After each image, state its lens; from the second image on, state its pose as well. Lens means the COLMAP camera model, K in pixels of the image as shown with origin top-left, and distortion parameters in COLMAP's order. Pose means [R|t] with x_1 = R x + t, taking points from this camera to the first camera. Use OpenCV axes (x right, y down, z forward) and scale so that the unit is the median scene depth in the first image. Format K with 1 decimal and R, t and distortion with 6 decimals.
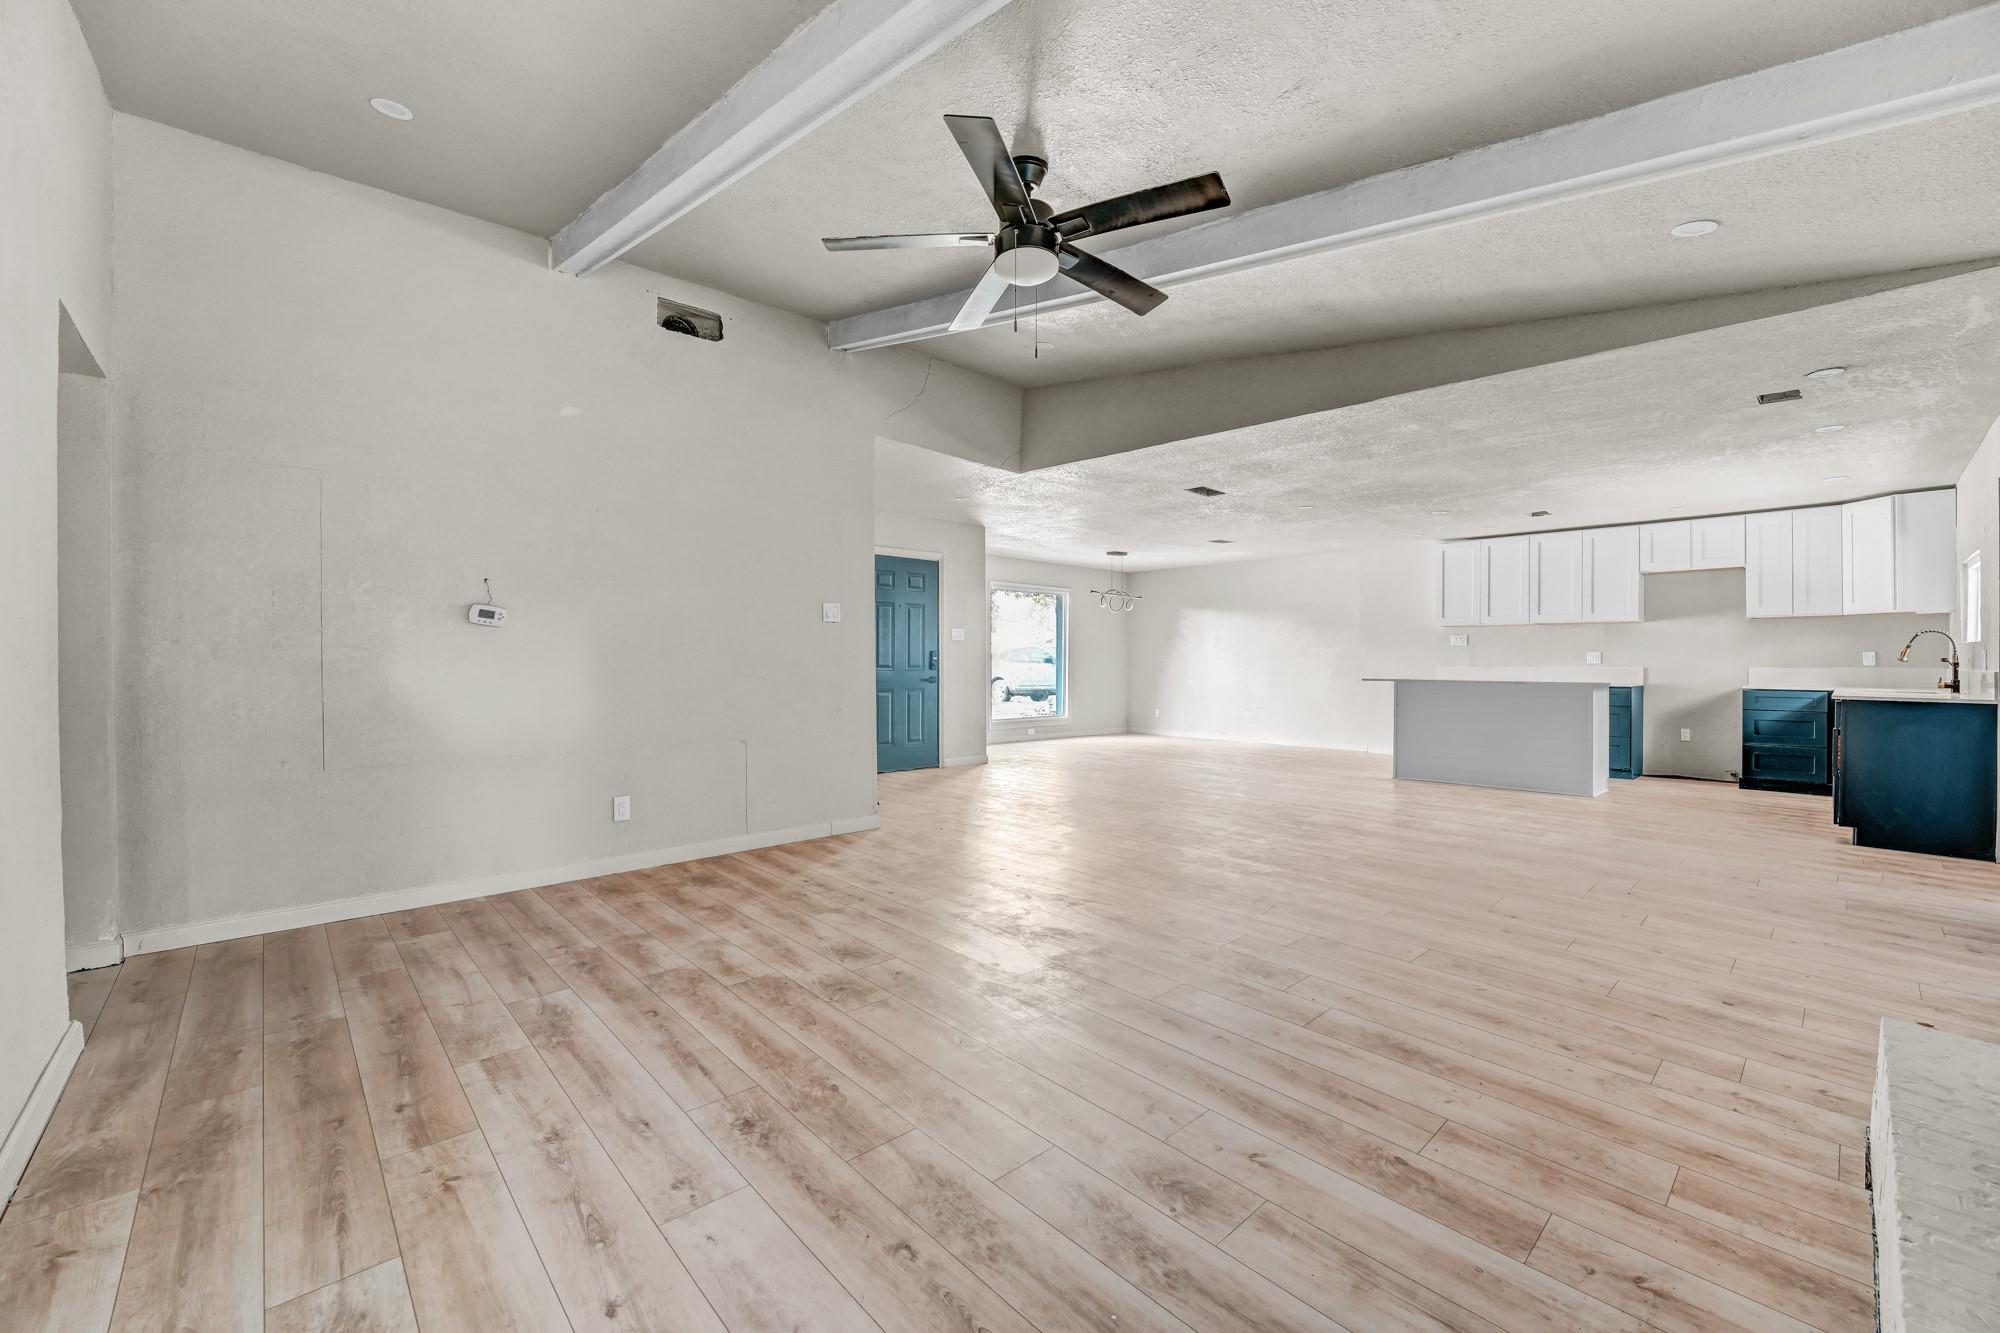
lens RADIAL K [[814.5, 0, 996.8], [0, 814.5, 660.0], [0, 0, 1]] dist [-0.028364, 0.003504]
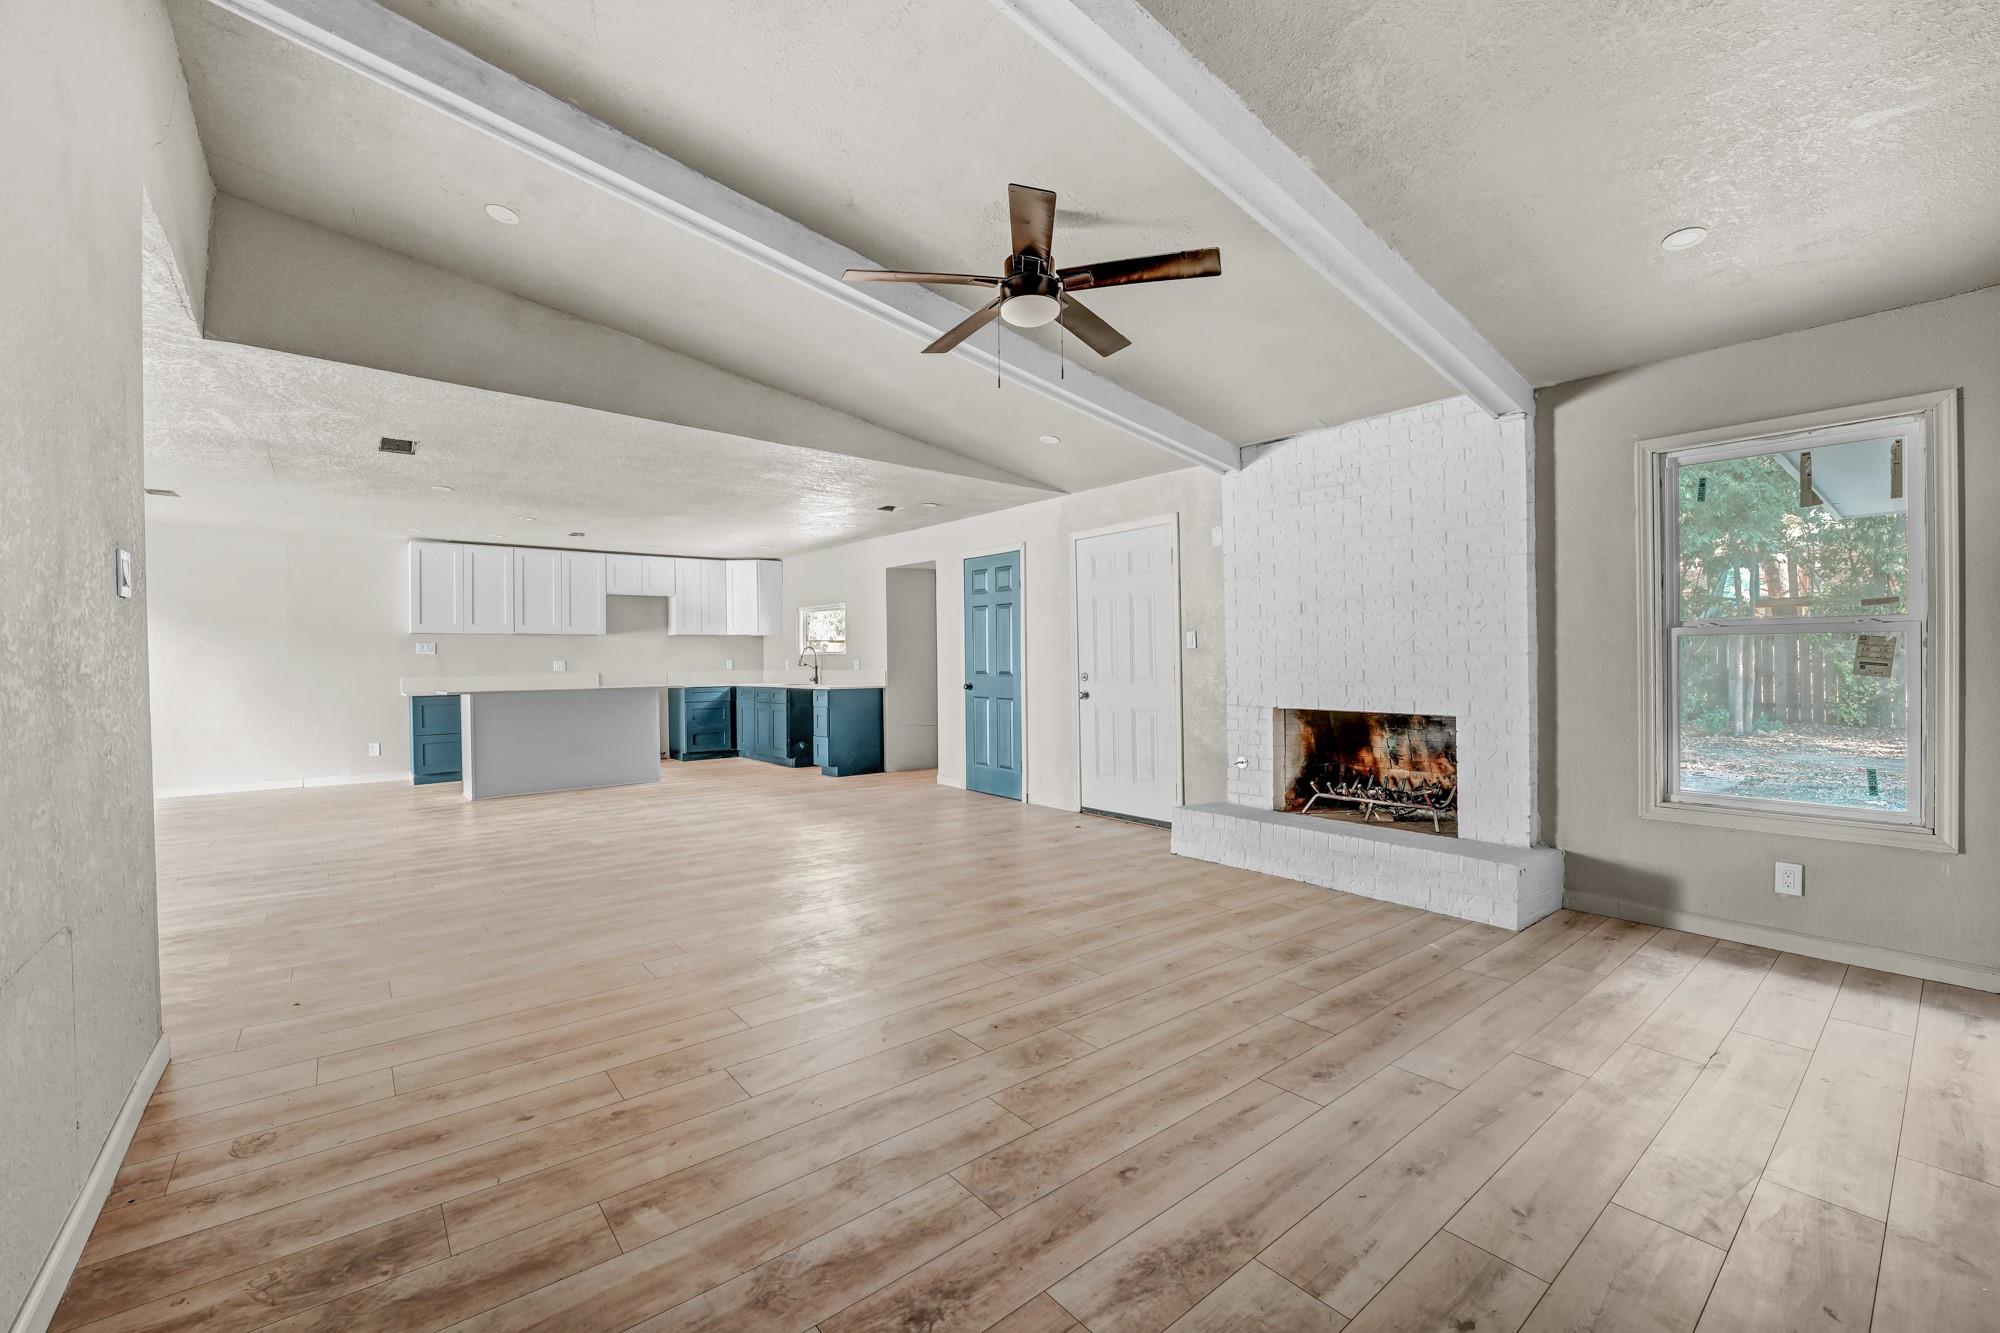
lens RADIAL K [[814.5, 0, 999.4], [0, 814.5, 663.9], [0, 0, 1]] dist [-0.028364, 0.003504]
pose [[0.060933, -0.008472, 0.998106, -0.918683], [0.010786, 0.999911, 0.007829, -0.019133], [-0.998084, 0.010289, 0.061019, 0.852464]]
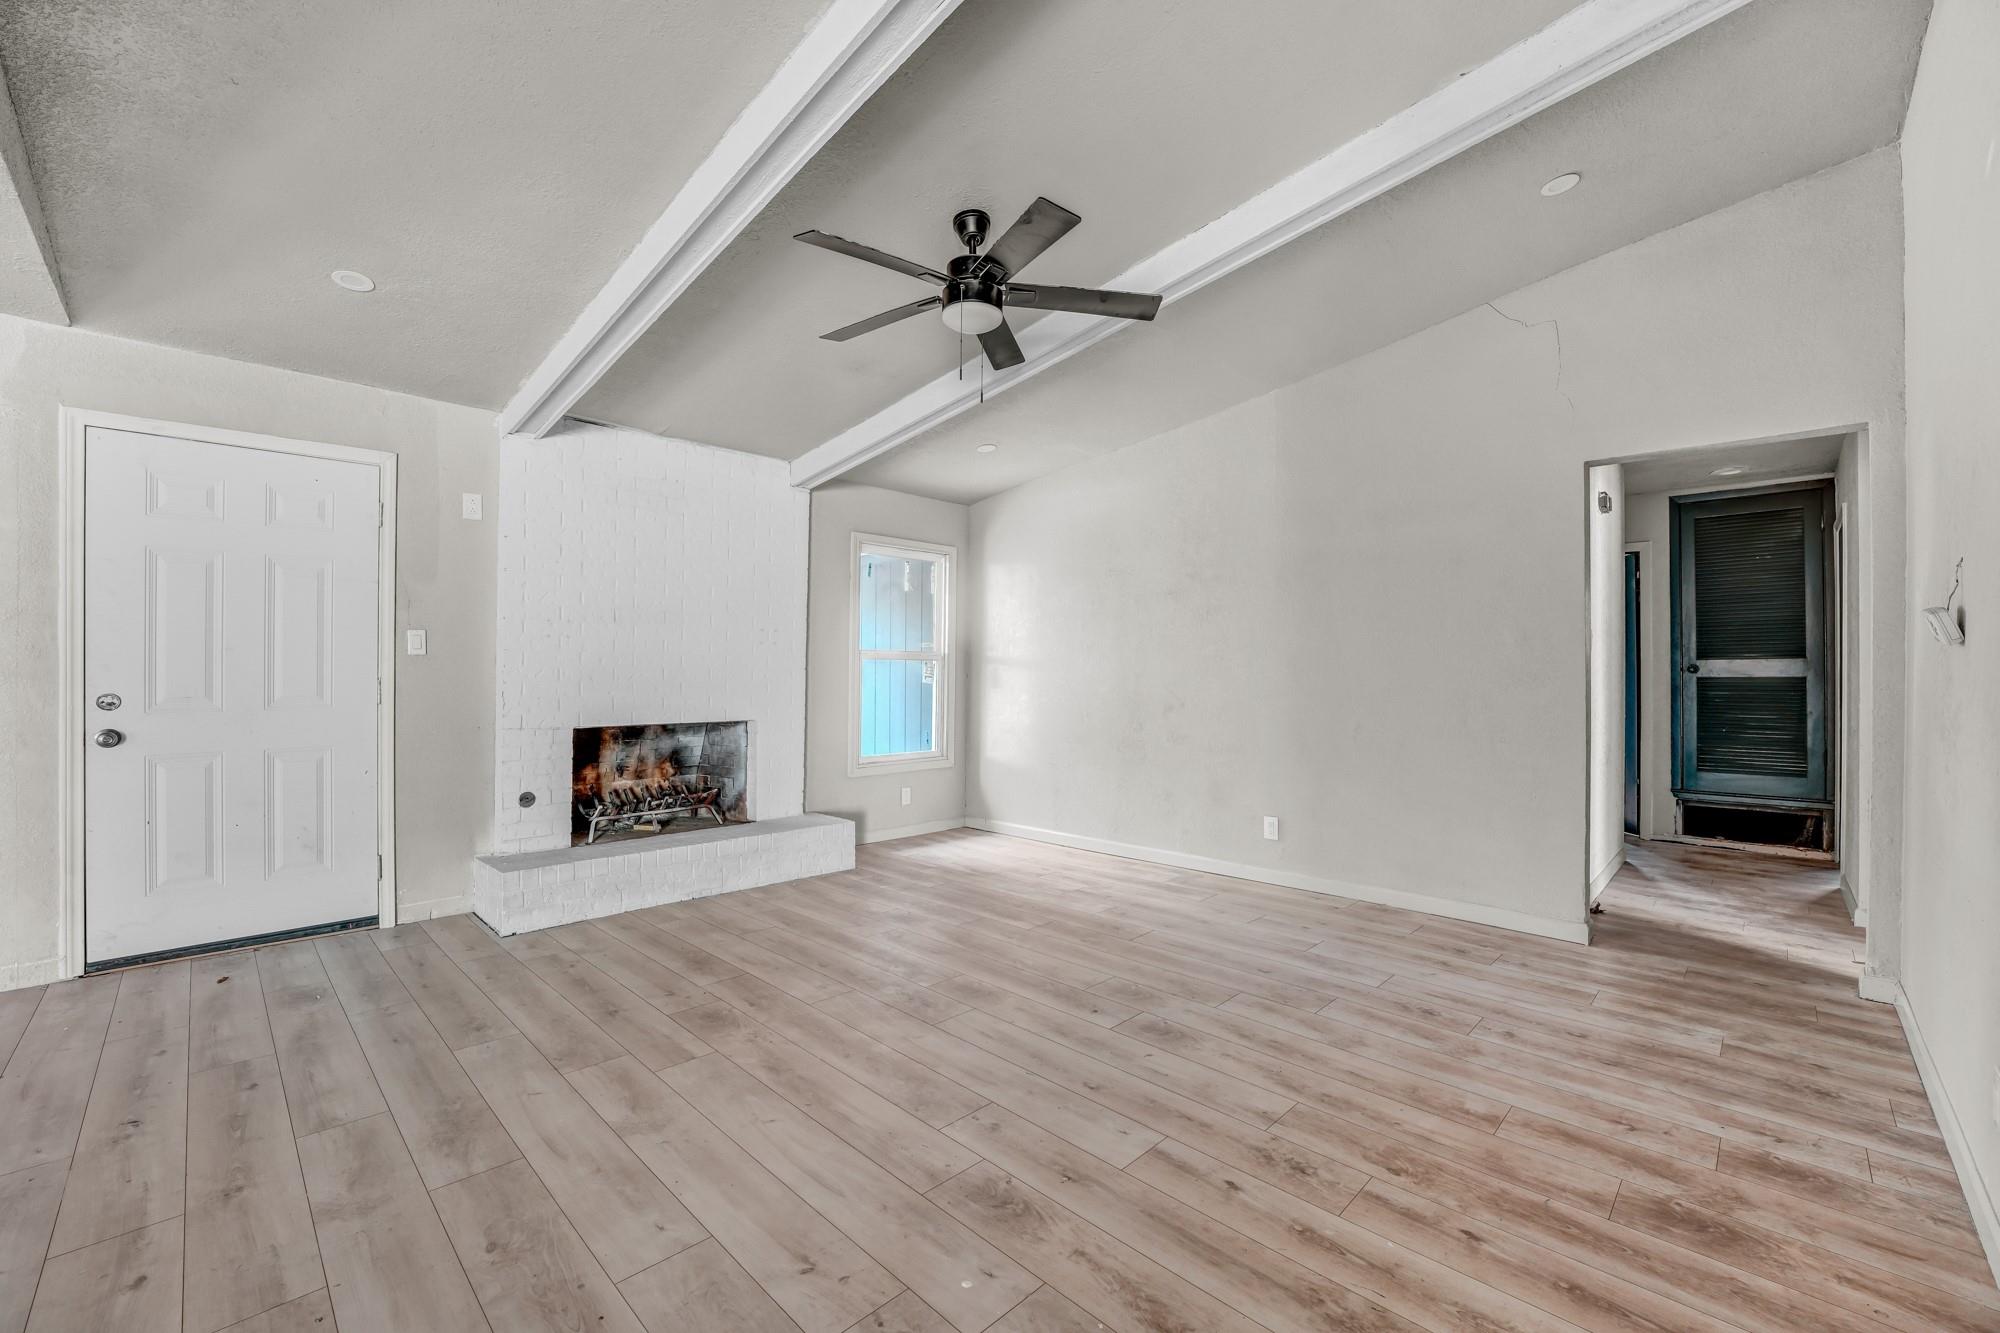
lens RADIAL K [[814.5, 0, 993.6], [0, 814.5, 663.8], [0, 0, 1]] dist [-0.028364, 0.003504]
pose [[-0.999055, -0.010626, -0.042153, 0.042069], [-0.010478, 0.999938, -0.003742, -0.024766], [0.042190, -0.003297, -0.999104, 1.793449]]
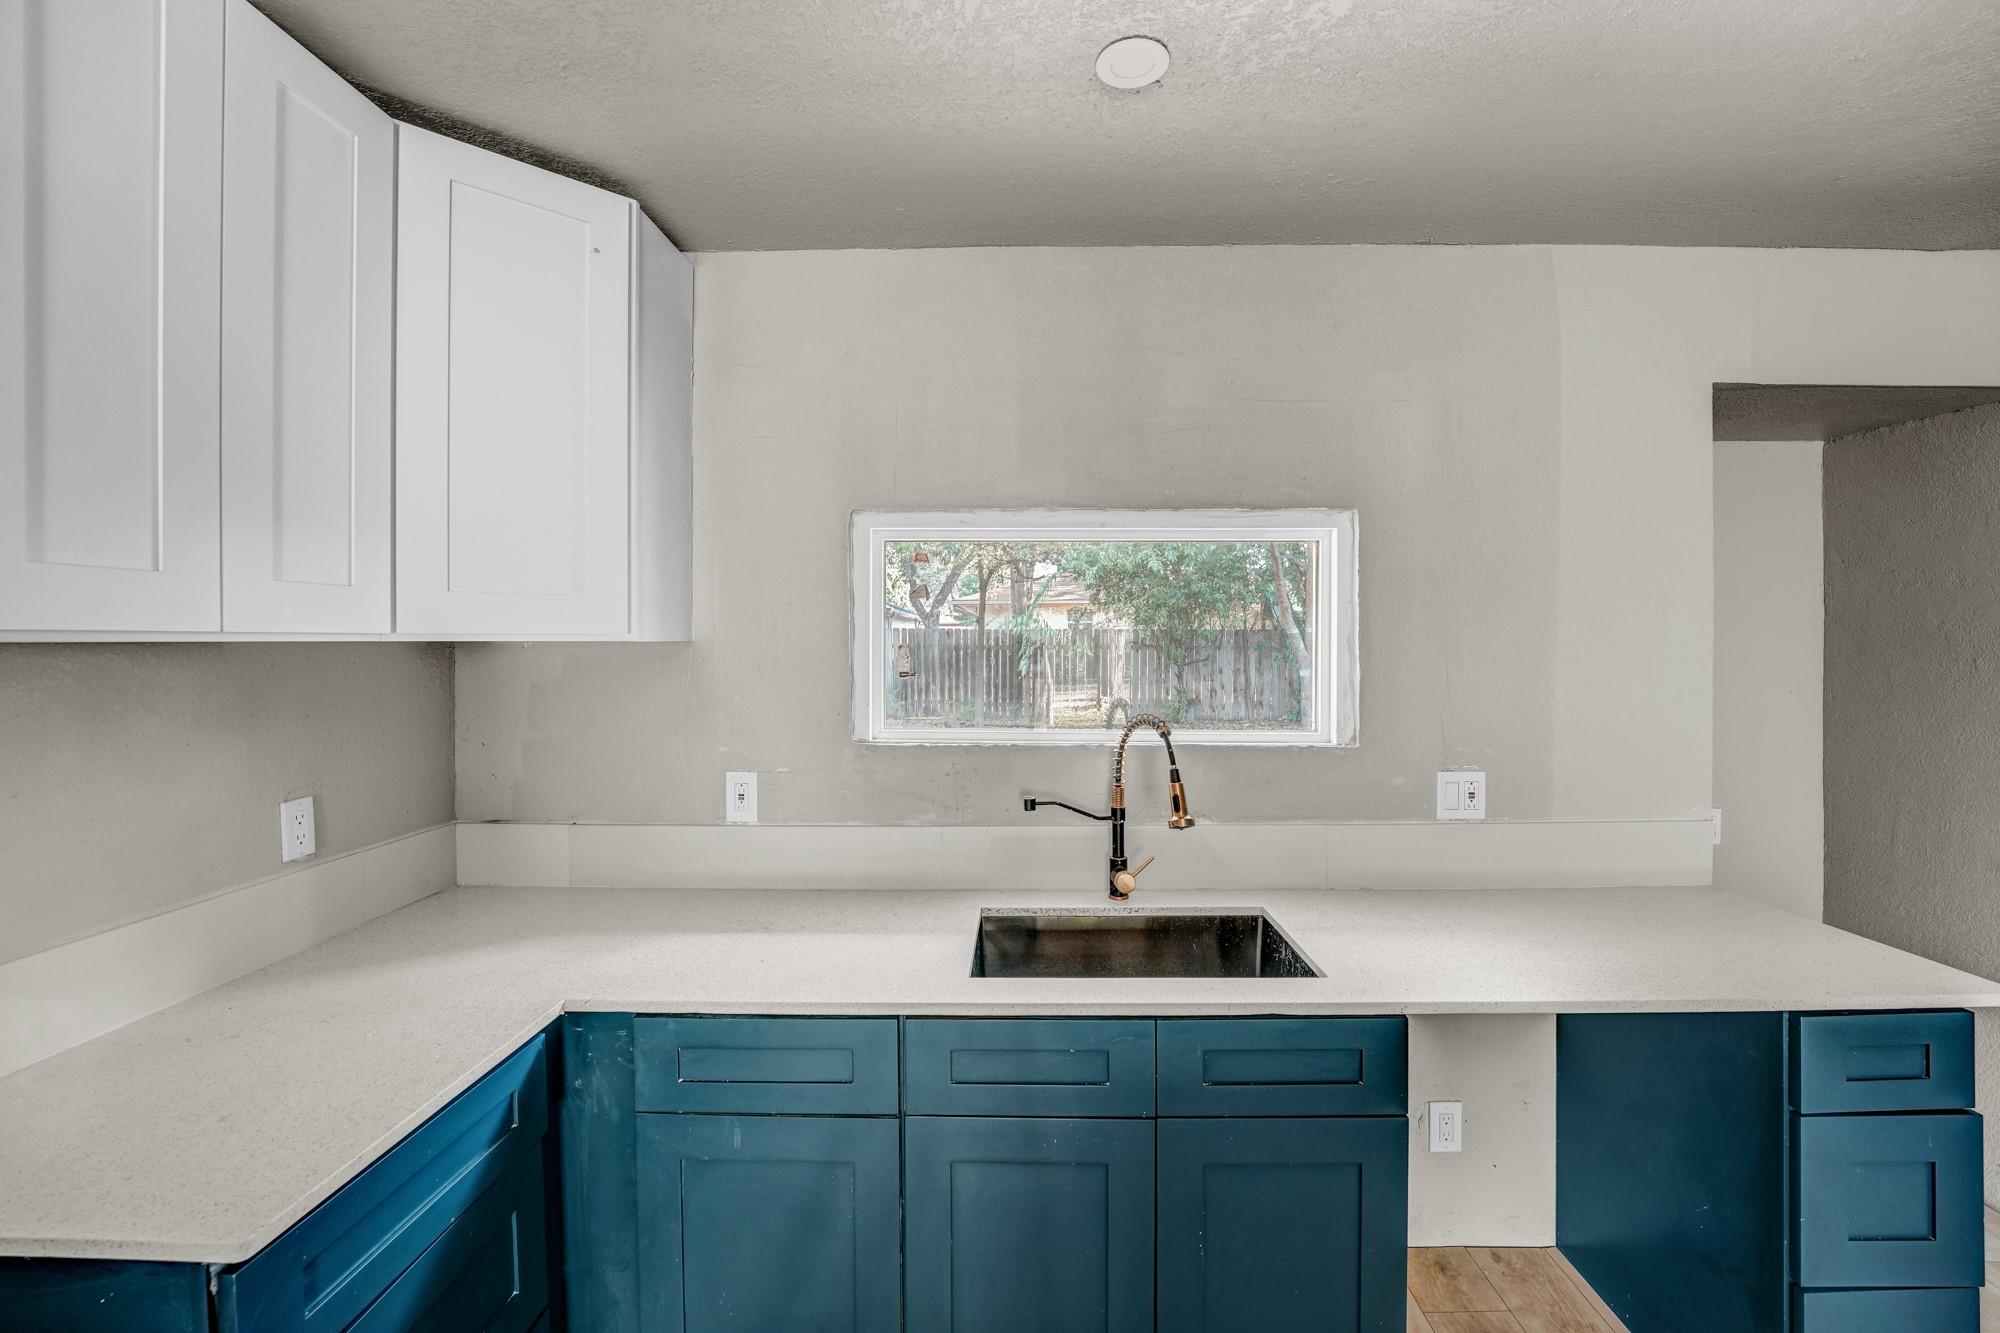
lens RADIAL K [[814.5, 0, 1012.0], [0, 814.5, 651.6], [0, 0, 1]] dist [-0.028364, 0.003504]
pose [[-0.715451, -0.006003, 0.698637, 1.736075], [0.002748, 0.999931, 0.011406, -0.122367], [-0.698658, 0.010080, -0.715385, 2.240103]]
